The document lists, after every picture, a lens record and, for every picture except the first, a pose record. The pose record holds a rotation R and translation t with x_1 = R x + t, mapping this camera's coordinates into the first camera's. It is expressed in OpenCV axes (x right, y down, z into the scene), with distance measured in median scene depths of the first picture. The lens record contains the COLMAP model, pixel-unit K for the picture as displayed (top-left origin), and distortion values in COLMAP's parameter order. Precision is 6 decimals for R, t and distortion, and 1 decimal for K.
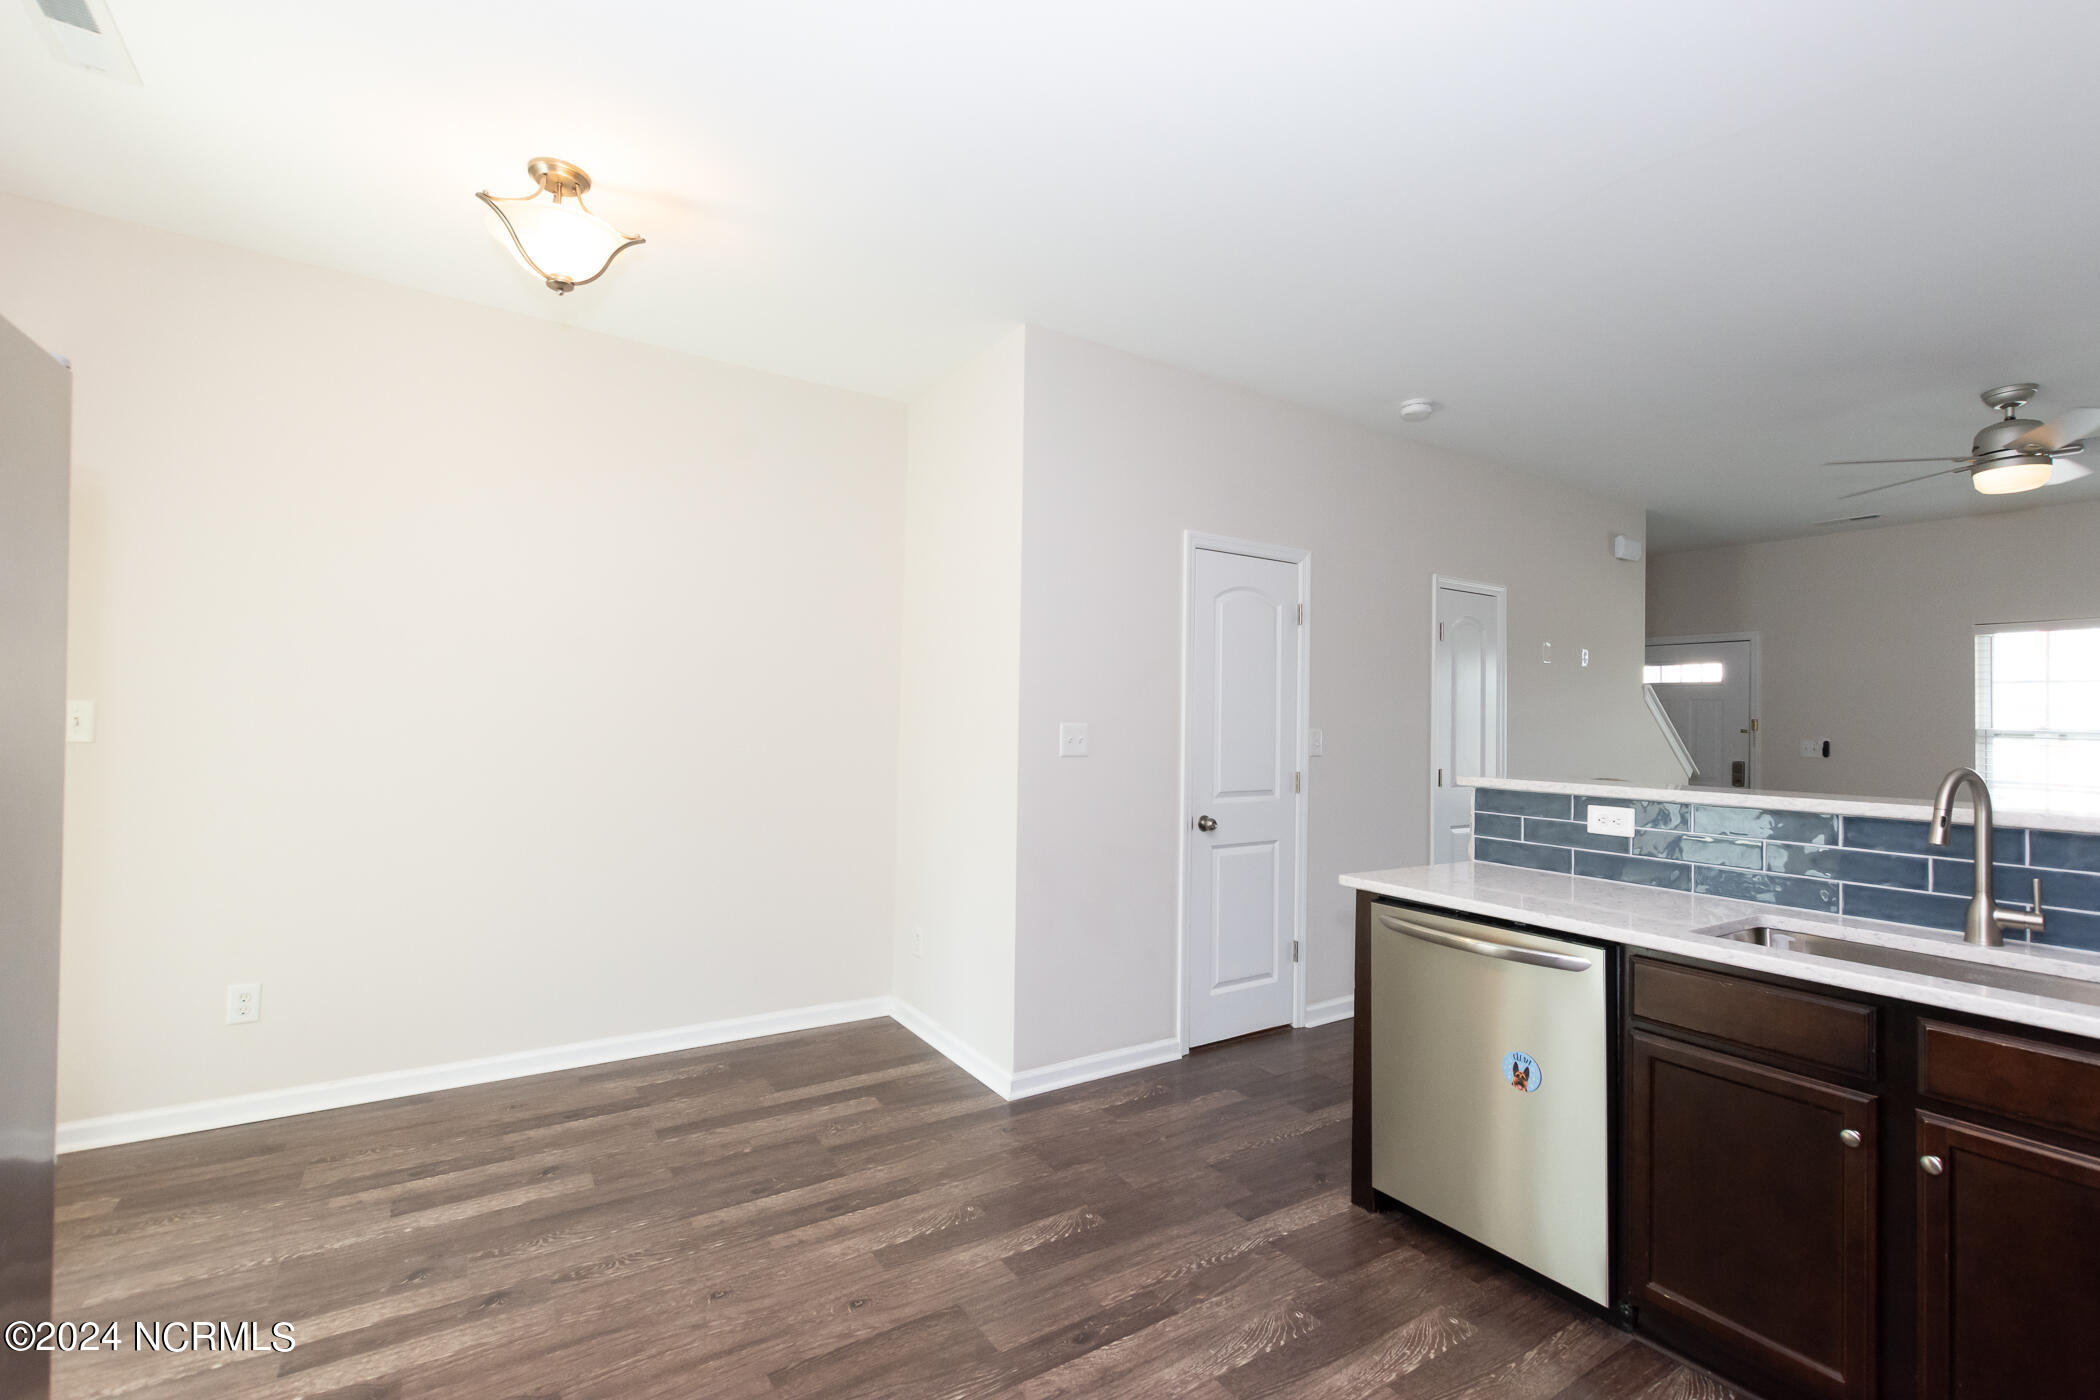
lens RADIAL K [[908.0, 0, 1050.4], [0, 908.0, 702.9], [0, 0, 1]] dist [0.004708, -0.000626]
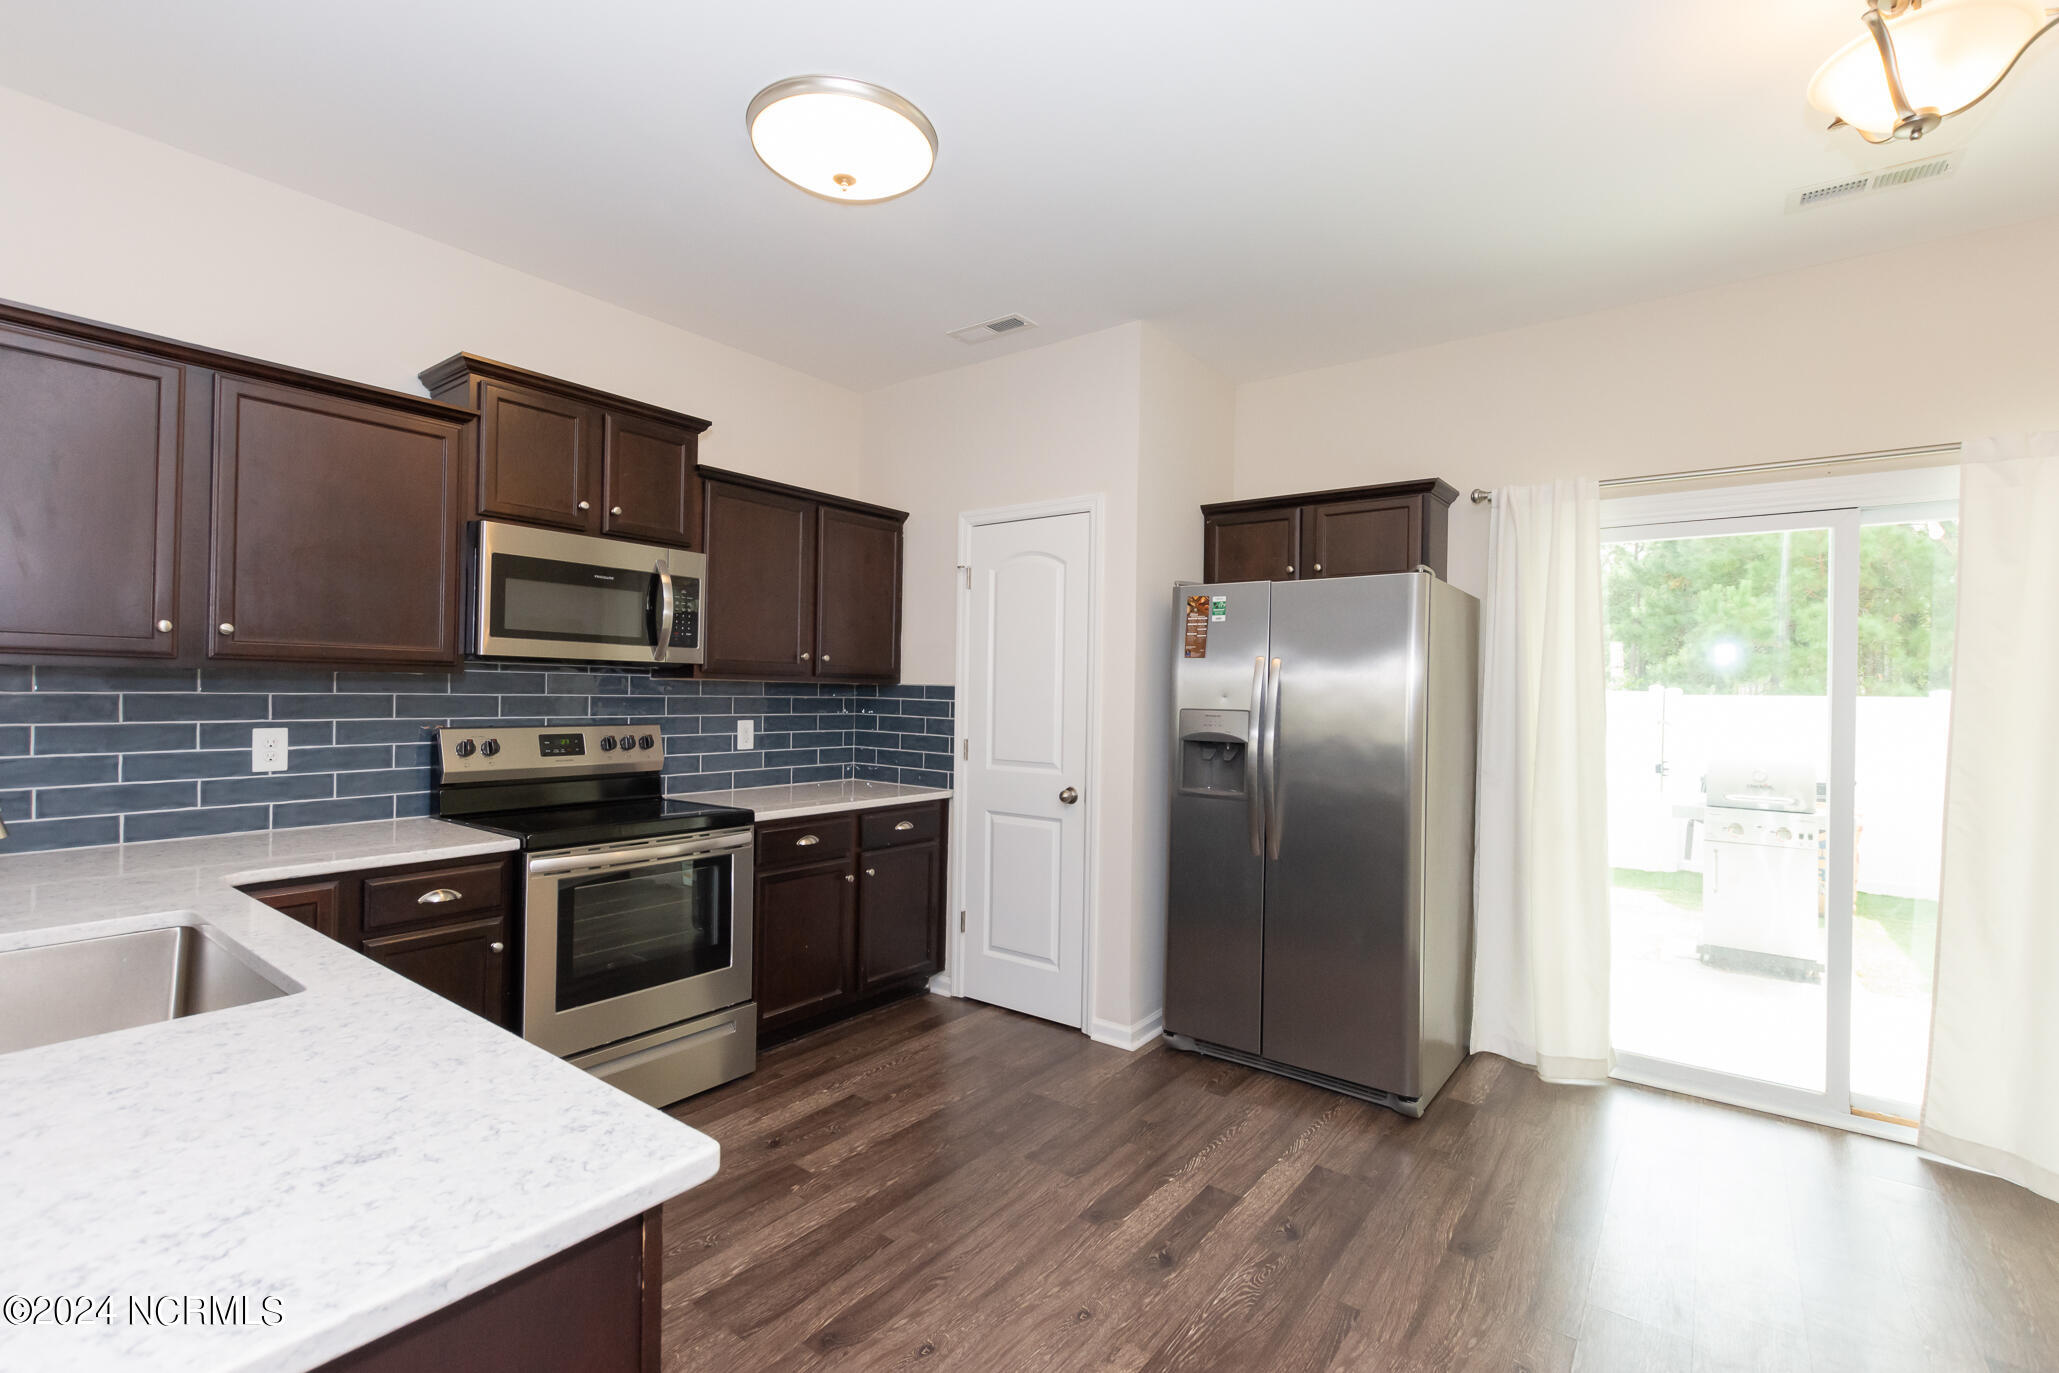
lens RADIAL K [[911.5, 0, 1021.6], [0, 911.5, 687.0], [0, 0, 1]] dist [0.008348, -0.000109]
pose [[-0.941272, -0.038916, -0.335398, 0.336208], [-0.029376, 0.999008, -0.033473, 0.027018], [0.336368, -0.021654, -0.941482, 1.367937]]
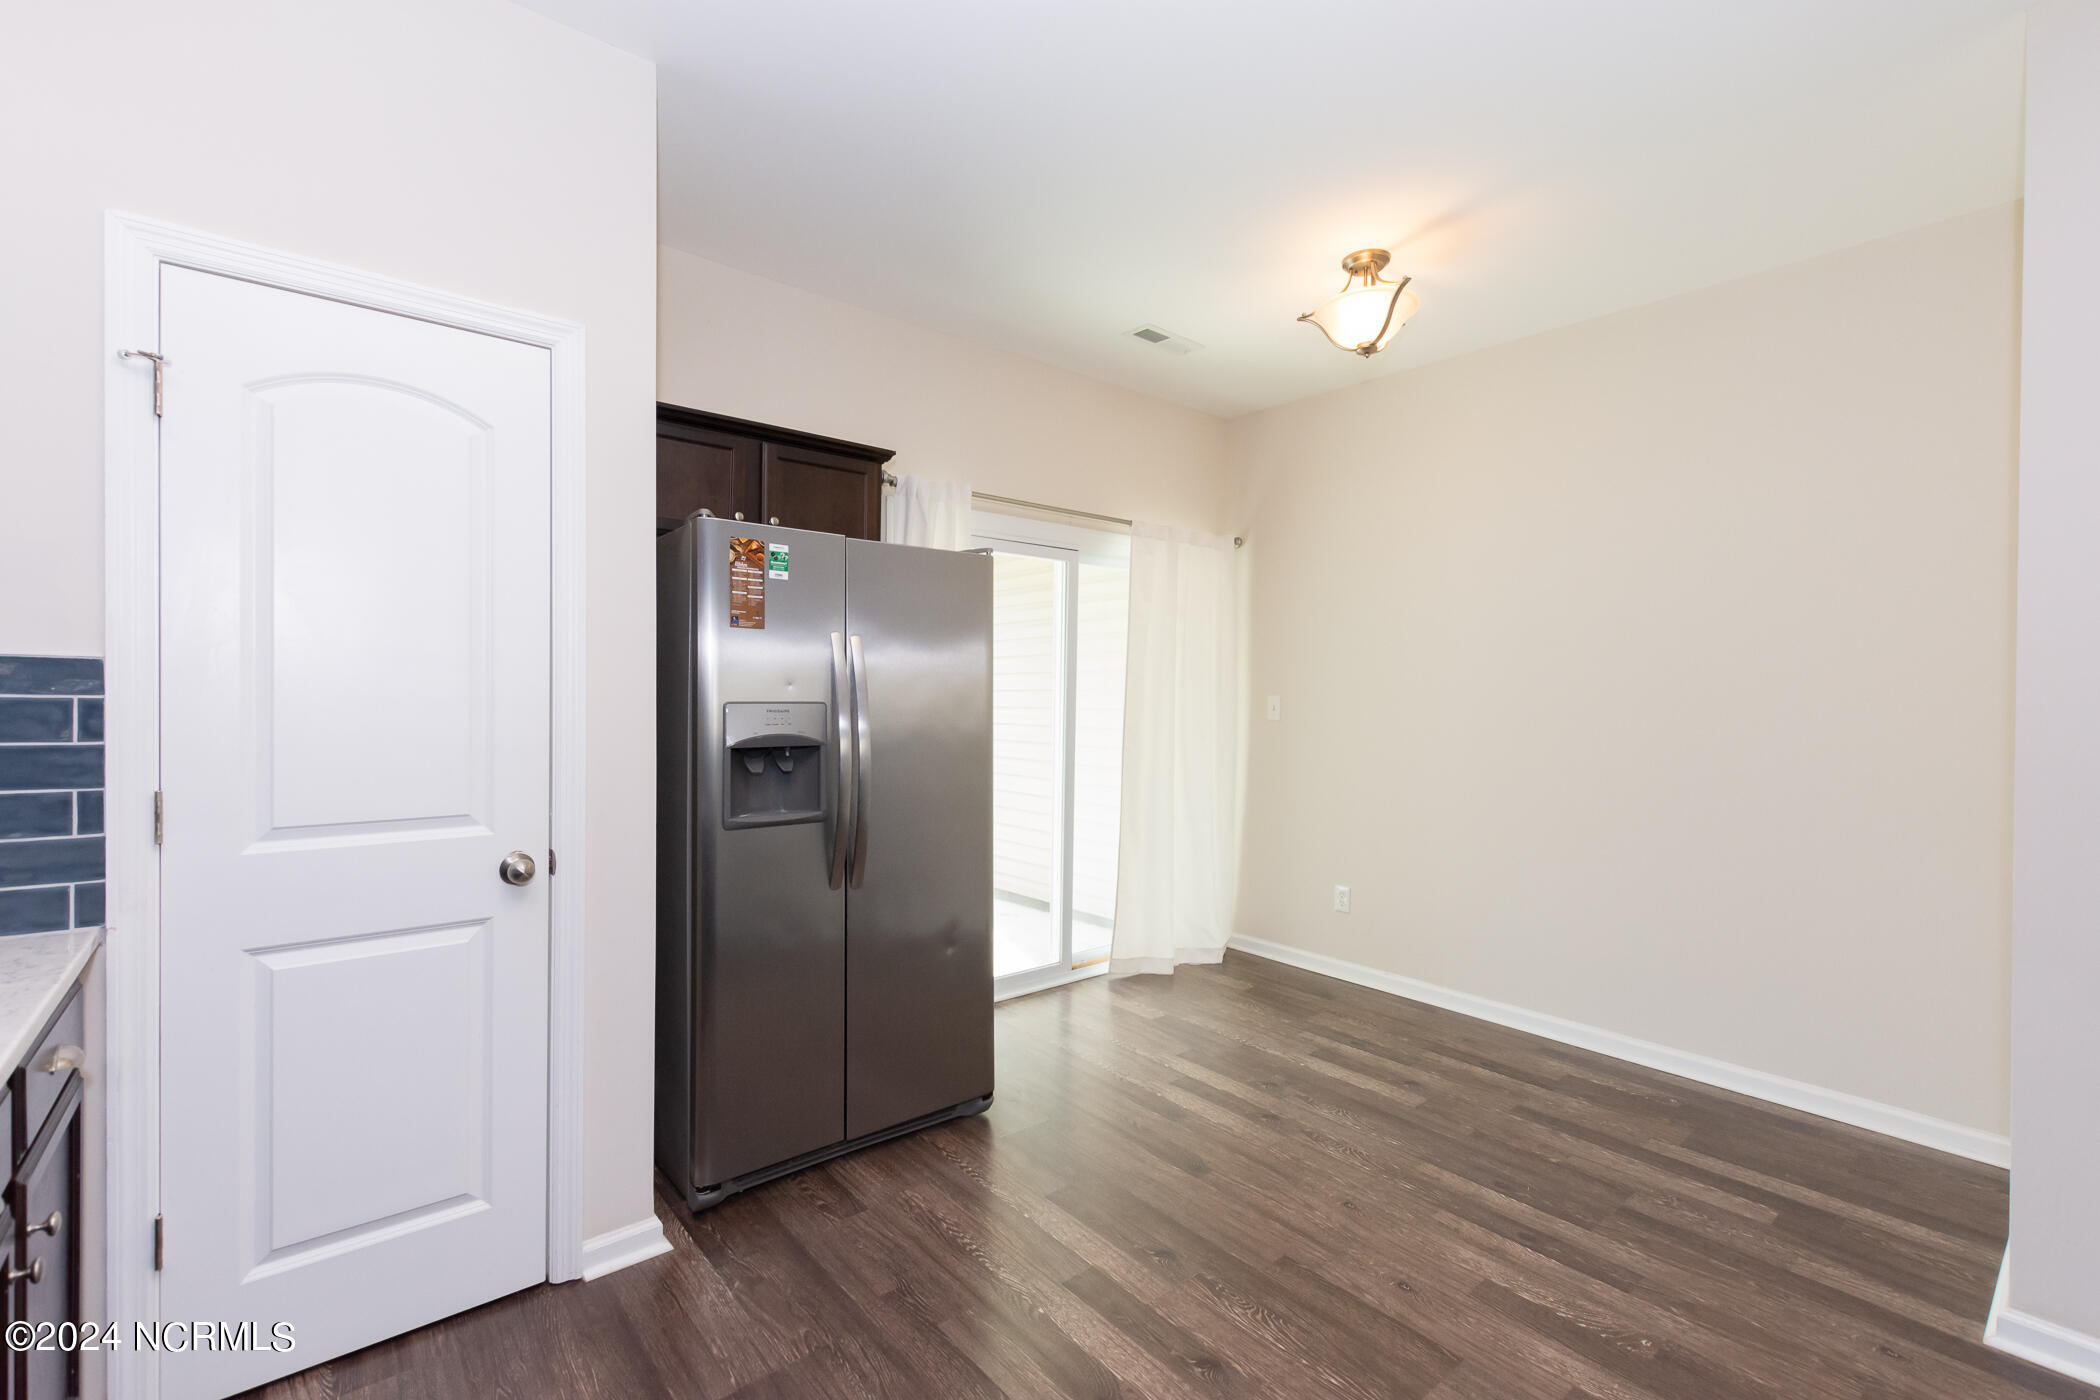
lens RADIAL K [[908.0, 0, 1050.4], [0, 908.0, 702.9], [0, 0, 1]] dist [0.004708, -0.000626]
pose [[0.117743, -0.007878, -0.993013, 0.592797], [0.013050, 0.999894, -0.006386, 0.017664], [0.992958, -0.012207, 0.117833, 0.405509]]
